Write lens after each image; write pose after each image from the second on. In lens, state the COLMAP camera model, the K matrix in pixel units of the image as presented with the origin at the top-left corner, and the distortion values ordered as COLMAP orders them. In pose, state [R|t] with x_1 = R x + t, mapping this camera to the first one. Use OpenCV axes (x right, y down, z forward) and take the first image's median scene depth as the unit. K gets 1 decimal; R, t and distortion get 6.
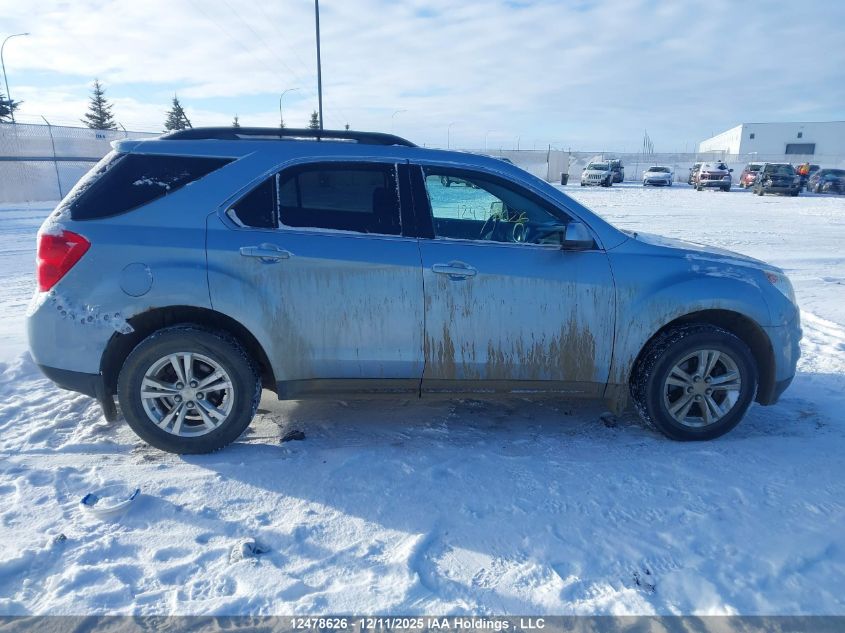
lens RADIAL K [[706.0, 0, 422.5], [0, 706.0, 316.5], [0, 0, 1]] dist [-0.017521, 0.070623]
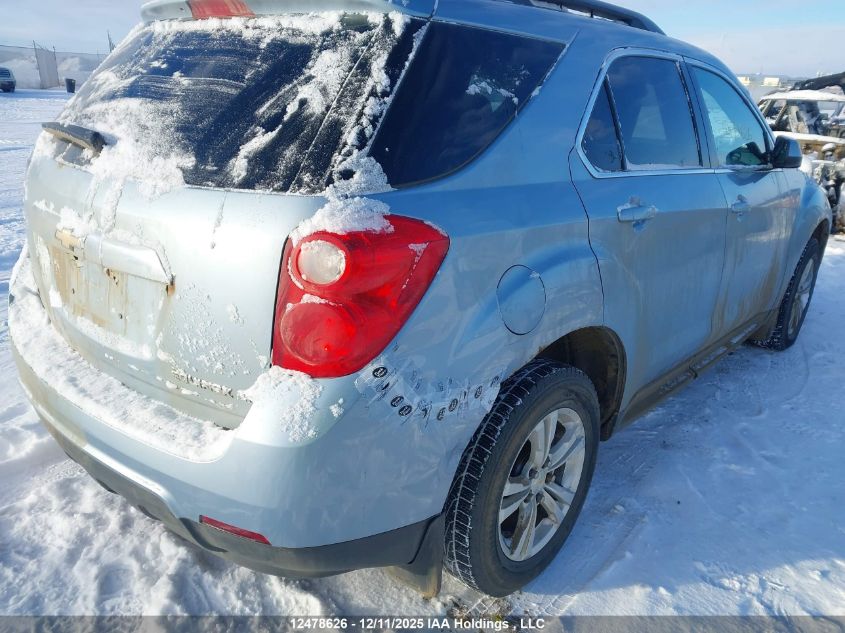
lens RADIAL K [[706.0, 0, 422.5], [0, 706.0, 316.5], [0, 0, 1]] dist [-0.017521, 0.070623]
pose [[0.718054, -0.209113, 0.663830, -0.726455], [0.126319, 0.977112, 0.171162, -0.122788], [-0.684428, -0.039049, 0.728034, 0.654147]]
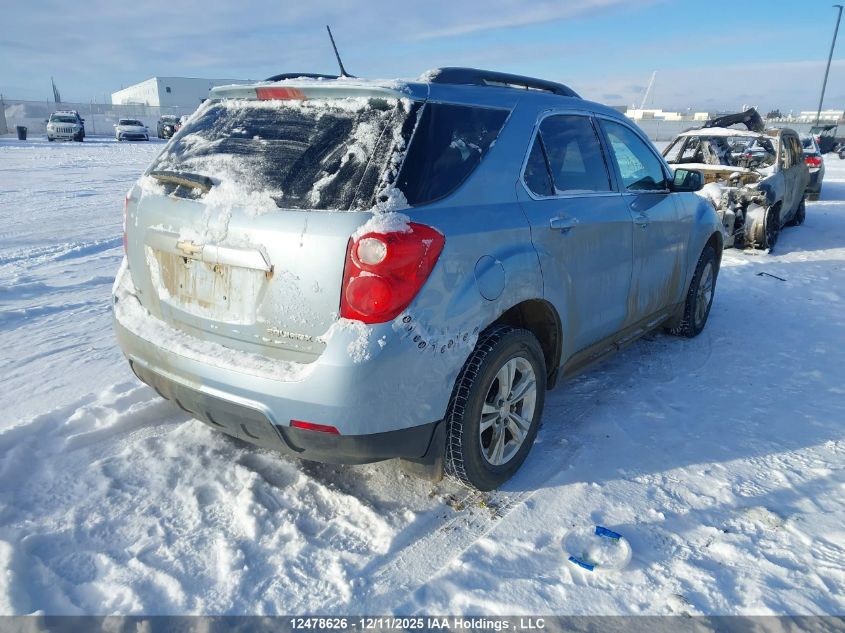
lens RADIAL K [[687.4, 0, 422.5], [0, 687.4, 316.5], [0, 0, 1]] dist [0.048261, -0.014959]
pose [[0.667362, -0.203070, 0.716513, -0.918079], [0.154789, 0.978918, 0.133269, -0.111739], [-0.728470, 0.021970, 0.684725, 0.523629]]
